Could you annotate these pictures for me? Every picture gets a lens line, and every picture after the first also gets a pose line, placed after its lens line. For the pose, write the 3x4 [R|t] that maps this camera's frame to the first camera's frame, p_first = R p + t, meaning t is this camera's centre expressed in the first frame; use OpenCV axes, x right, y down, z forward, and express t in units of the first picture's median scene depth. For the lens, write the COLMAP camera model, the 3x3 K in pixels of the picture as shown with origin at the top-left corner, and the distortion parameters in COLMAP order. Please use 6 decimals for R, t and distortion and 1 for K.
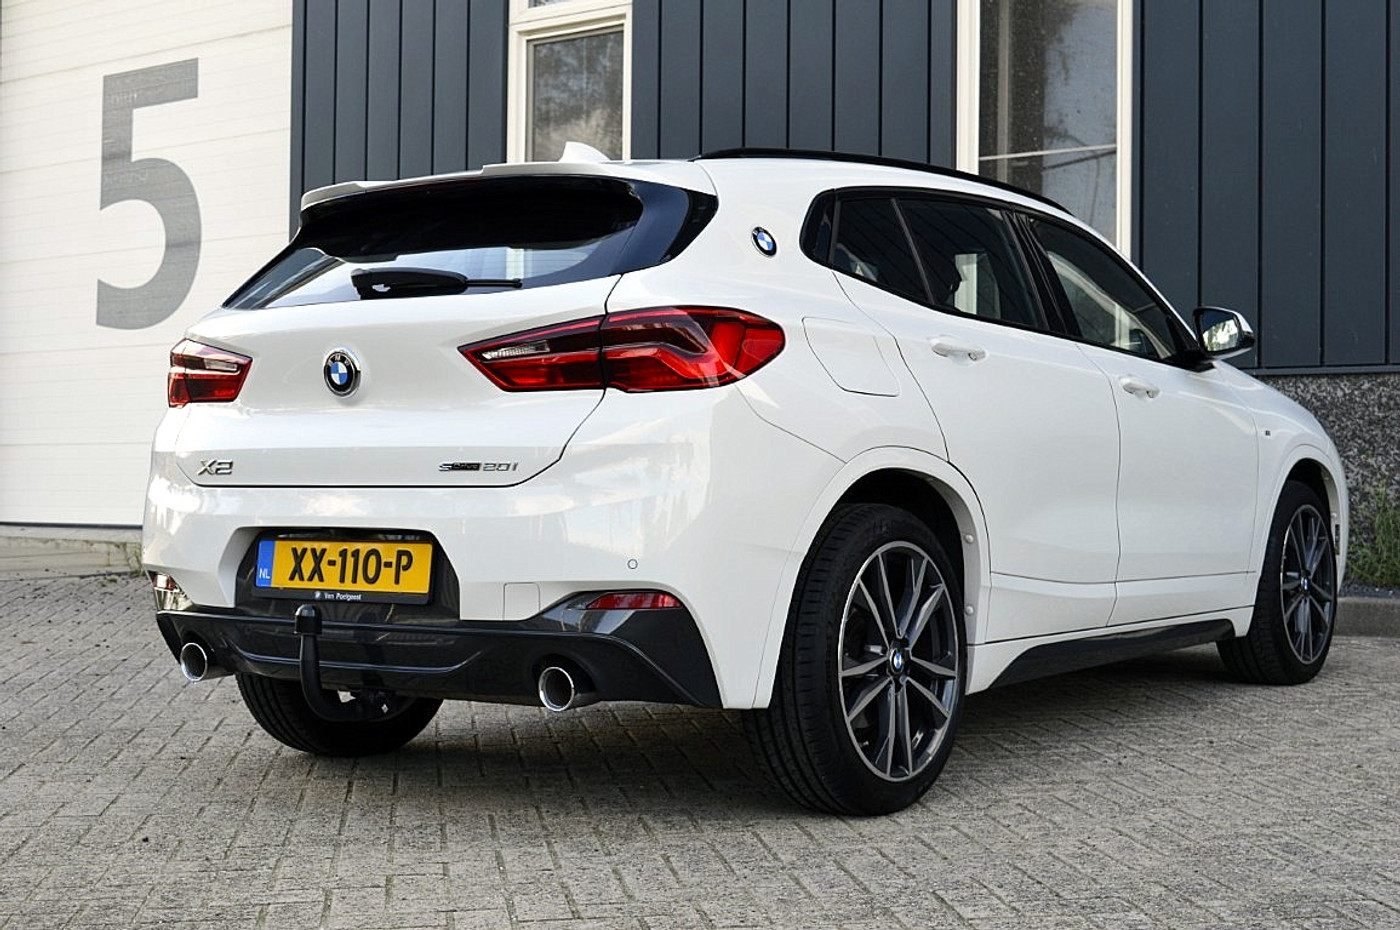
lens RADIAL K [[2026.0, 0, 700.0], [0, 2026.0, 465.0], [0, 0, 1]] dist [-0.002427, -0.007742]
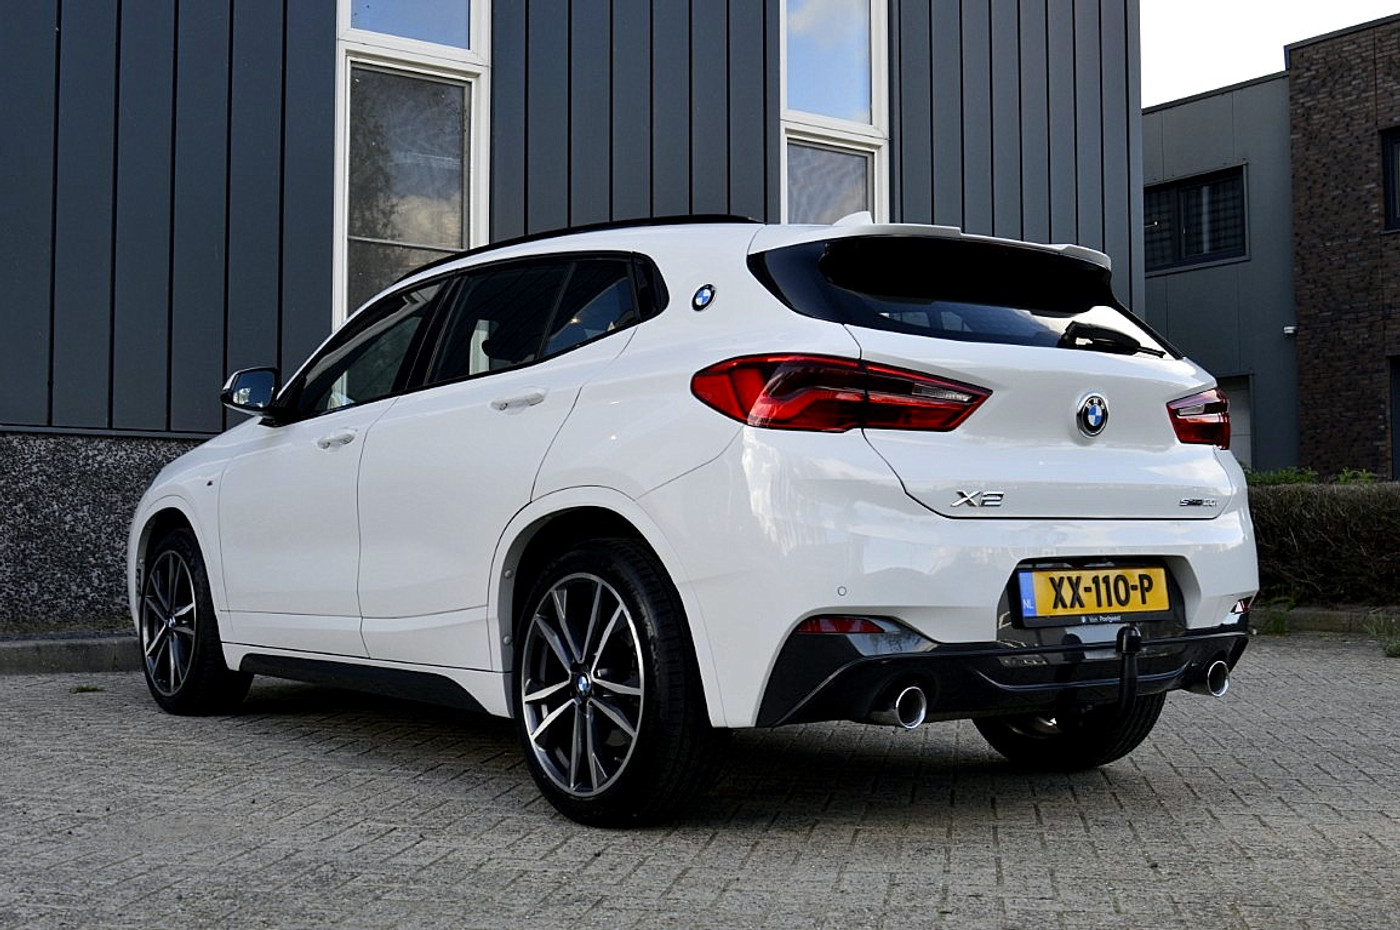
lens RADIAL K [[1708.7, 0, 700.0], [0, 1708.7, 465.0], [0, 0, 1]] dist [-0.018712, -0.023635]
pose [[0.297772, 0.038035, 0.953879, -1.121153], [-0.002159, 0.999230, -0.039170, 0.018104], [-0.954635, 0.009604, 0.297625, 0.928852]]
